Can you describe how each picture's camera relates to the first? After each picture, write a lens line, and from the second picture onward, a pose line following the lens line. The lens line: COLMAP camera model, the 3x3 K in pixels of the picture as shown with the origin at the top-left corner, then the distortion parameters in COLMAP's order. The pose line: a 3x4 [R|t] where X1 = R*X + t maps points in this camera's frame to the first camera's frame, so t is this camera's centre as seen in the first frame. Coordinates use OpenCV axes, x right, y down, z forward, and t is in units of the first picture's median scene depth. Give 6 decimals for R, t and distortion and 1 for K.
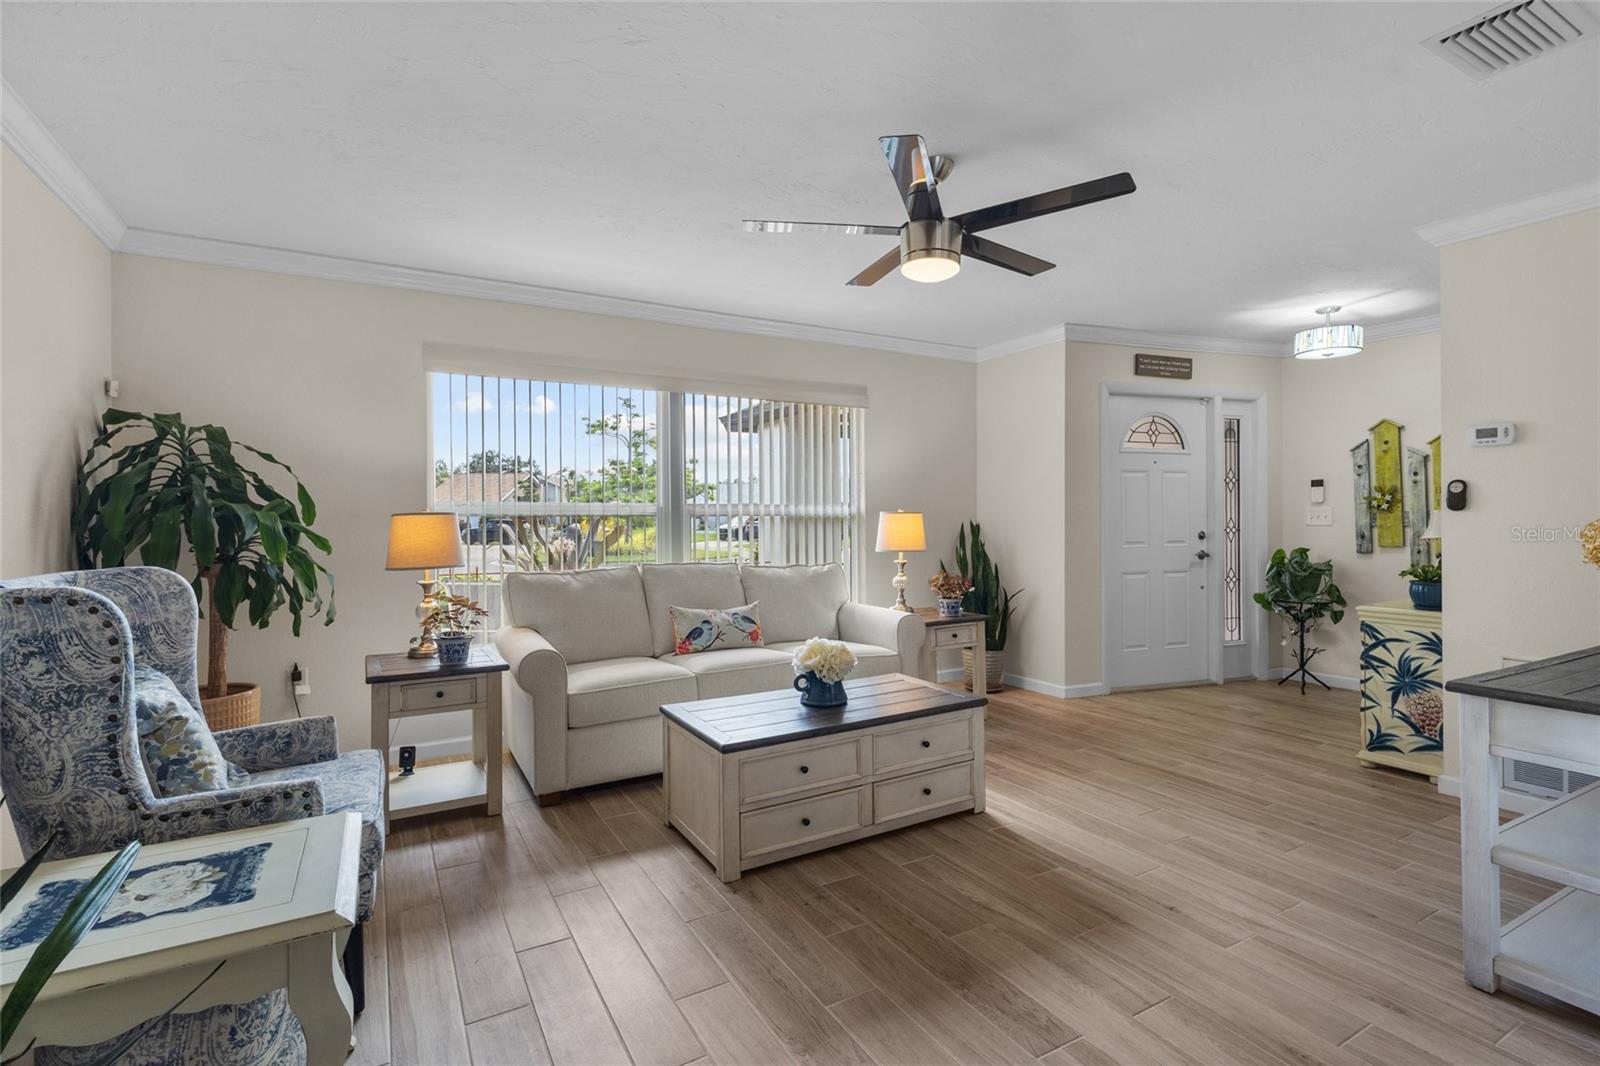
lens RADIAL K [[738.7, 0, 794.8], [0, 738.7, 526.4], [0, 0, 1]] dist [-0.001313, 0.000884]
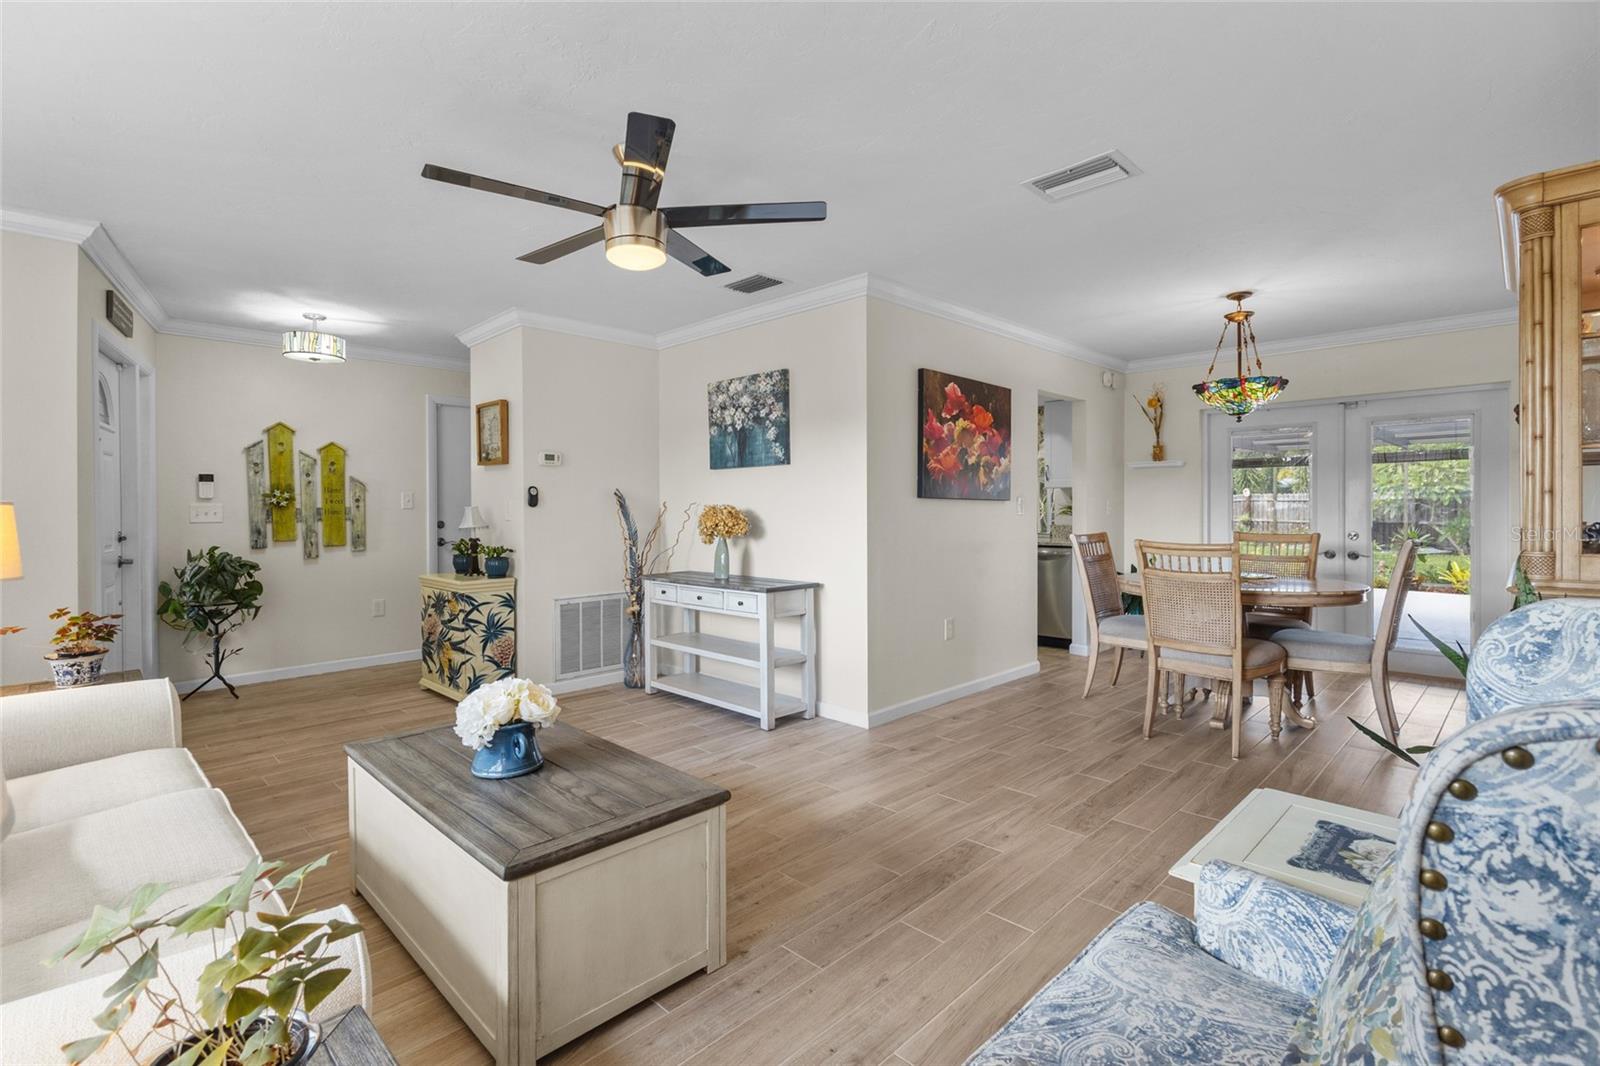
lens RADIAL K [[738.7, 0, 796.9], [0, 738.7, 519.7], [0, 0, 1]] dist [-0.001313, 0.000884]
pose [[-0.251135, -0.008845, 0.967912, -0.628032], [0.020040, 0.999696, 0.014335, -0.005645], [-0.967745, 0.022997, -0.250882, 0.790709]]
